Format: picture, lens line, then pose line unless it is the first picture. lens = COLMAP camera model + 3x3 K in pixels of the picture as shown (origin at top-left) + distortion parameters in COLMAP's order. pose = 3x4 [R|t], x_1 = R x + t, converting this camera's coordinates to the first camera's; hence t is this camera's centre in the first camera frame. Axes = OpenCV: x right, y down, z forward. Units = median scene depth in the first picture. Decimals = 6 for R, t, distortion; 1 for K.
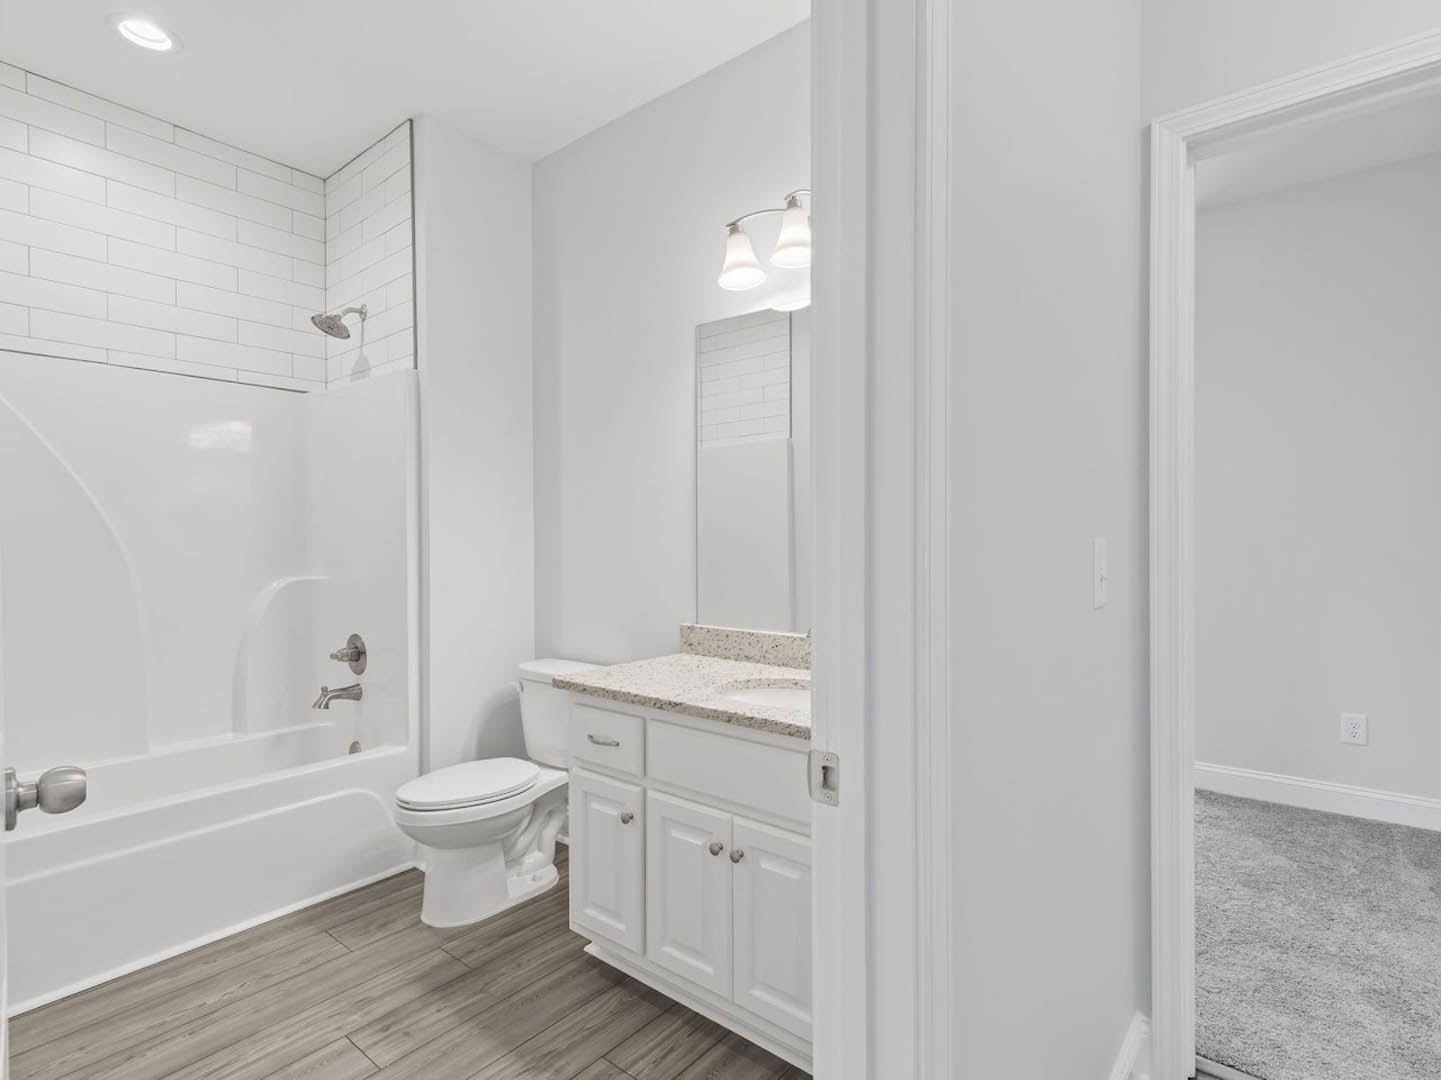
lens RADIAL K [[723.0, 0, 742.9], [0, 723.0, 550.4], [0, 0, 1]] dist [0.009703, 0.000442]
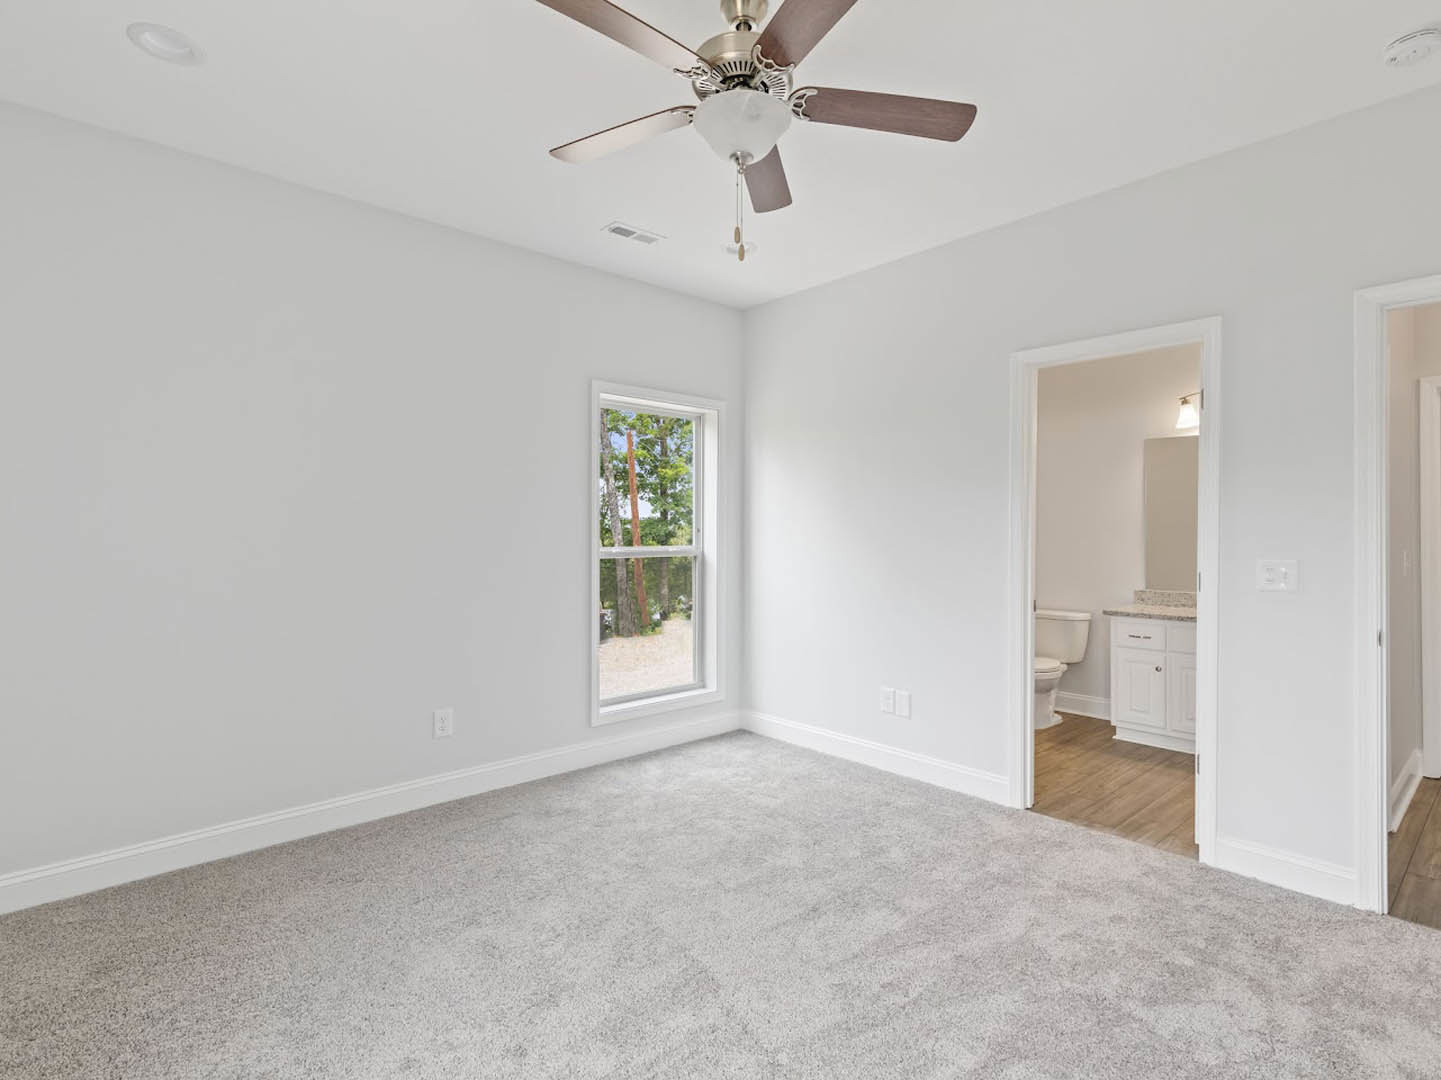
lens RADIAL K [[744.1, 0, 725.4], [0, 744.1, 542.2], [0, 0, 1]] dist [0.007540, 0.000065]
pose [[0.987959, -0.001489, -0.154709, -0.886727], [0.000900, 0.999992, -0.003881, -0.021557], [0.154714, 0.003695, 0.987952, -1.206055]]
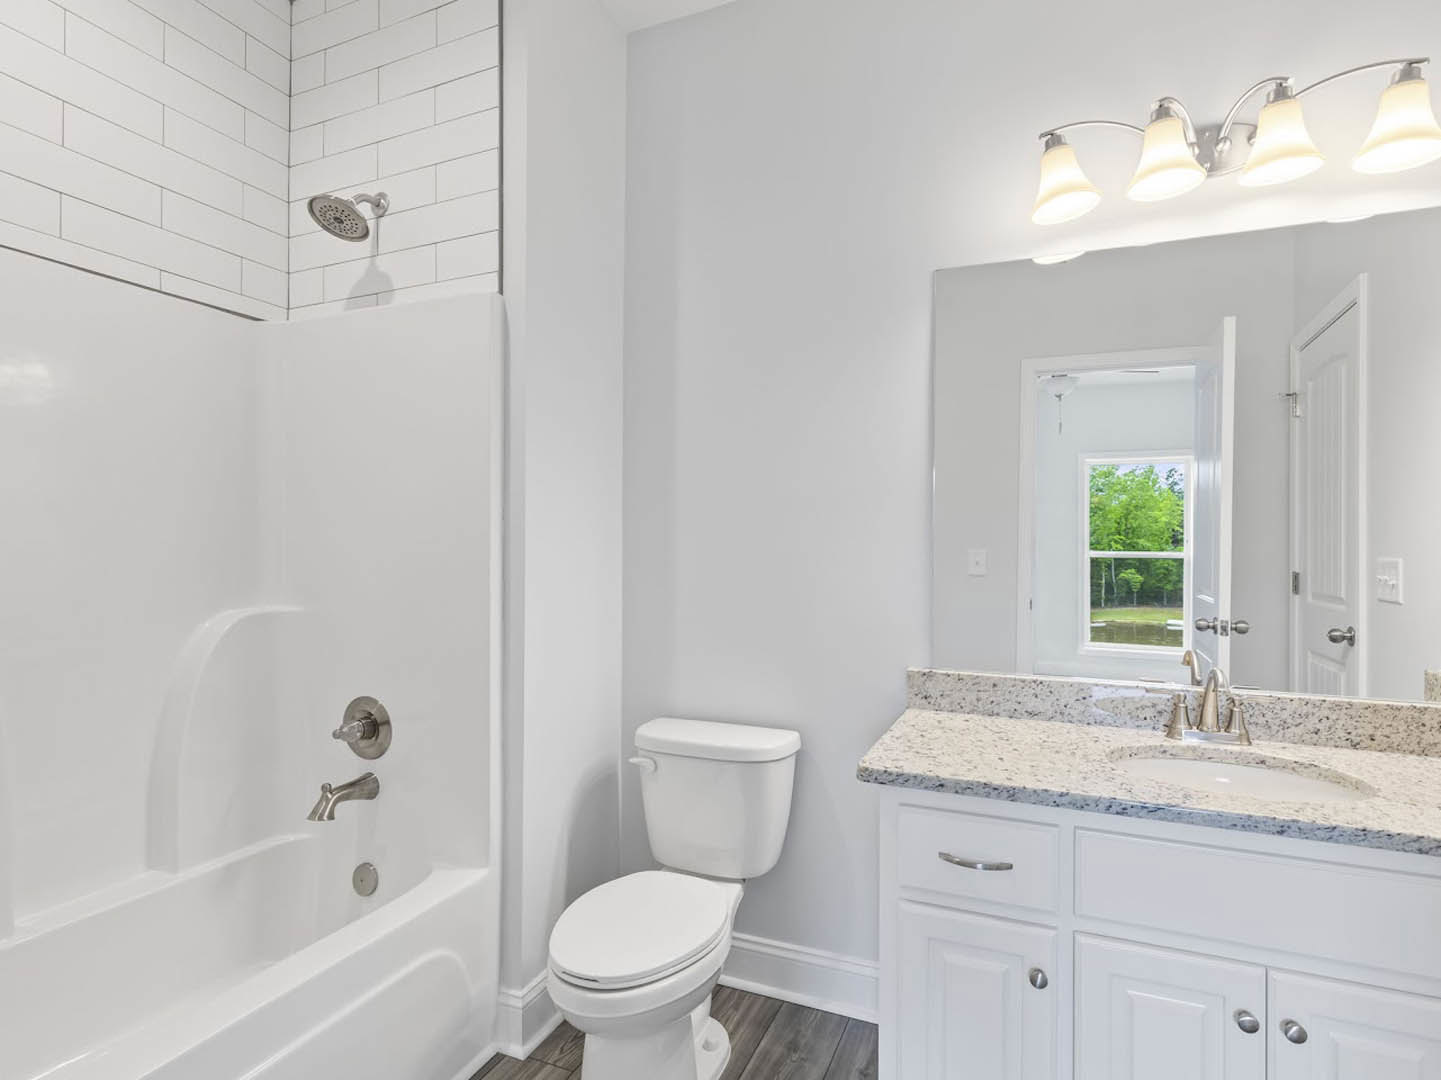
lens RADIAL K [[745.1, 0, 729.7], [0, 745.1, 546.5], [0, 0, 1]] dist [-0.004645, 0.000233]
pose [[0.961178, 0.008431, 0.275801, -0.477497], [-0.004930, 0.999898, -0.013385, -0.013093], [-0.275886, 0.011506, 0.961121, 0.317938]]
